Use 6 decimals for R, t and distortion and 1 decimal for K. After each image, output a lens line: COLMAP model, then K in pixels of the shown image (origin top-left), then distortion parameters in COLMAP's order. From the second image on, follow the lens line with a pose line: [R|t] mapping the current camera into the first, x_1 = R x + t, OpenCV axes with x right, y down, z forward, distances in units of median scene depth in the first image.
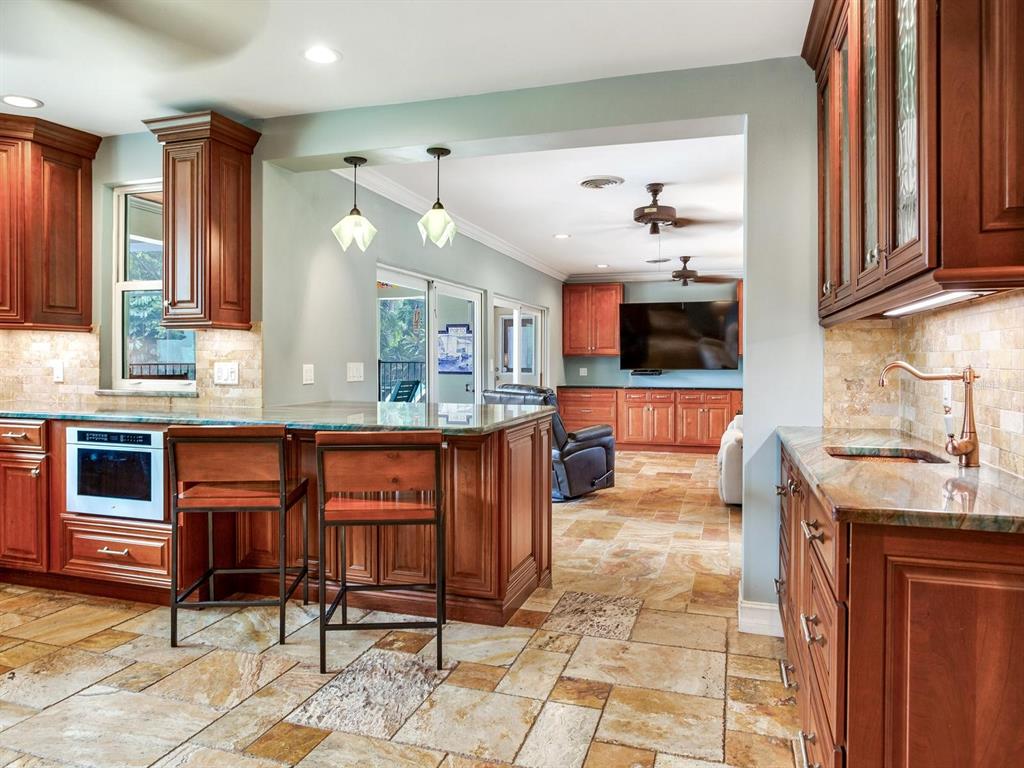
lens RADIAL K [[720.7, 0, 535.7], [0, 720.7, 375.5], [0, 0, 1]] dist [-0.039430, 0.023225]
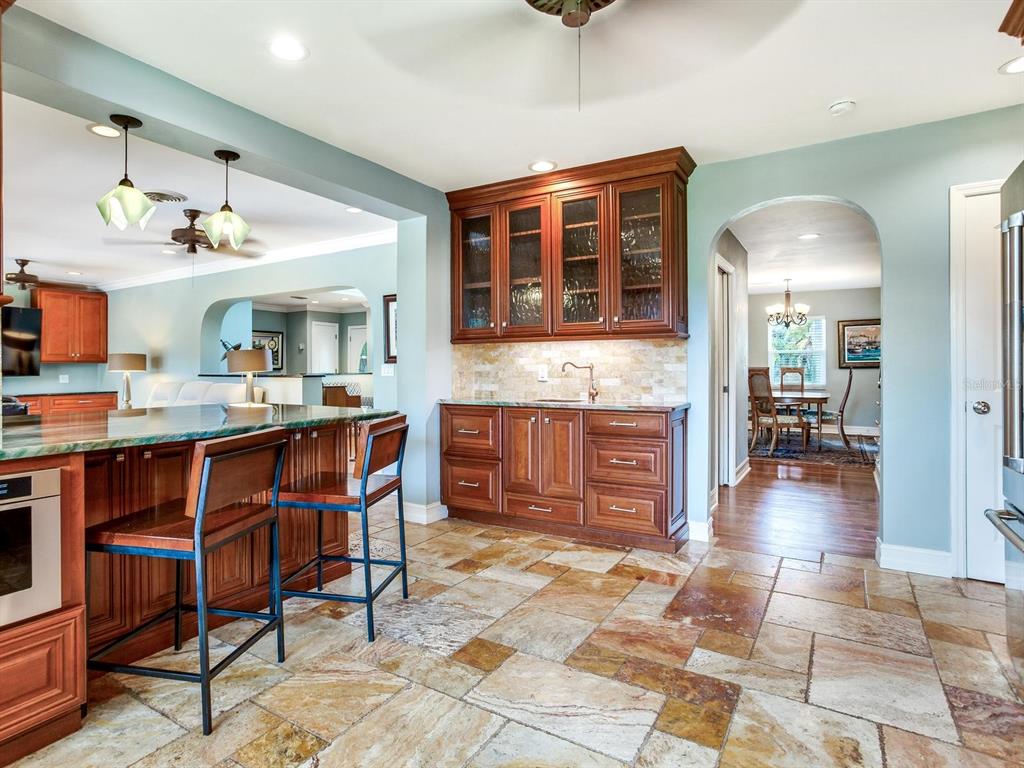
lens RADIAL K [[562.7, 0, 491.9], [0, 562.7, 372.9], [0, 0, 1]] dist [-0.024181, 0.006864]
pose [[0.253048, -0.014790, 0.967341, -0.809761], [0.028300, 0.999568, 0.007880, 0.000158], [-0.967040, 0.025382, 0.253357, 0.442414]]
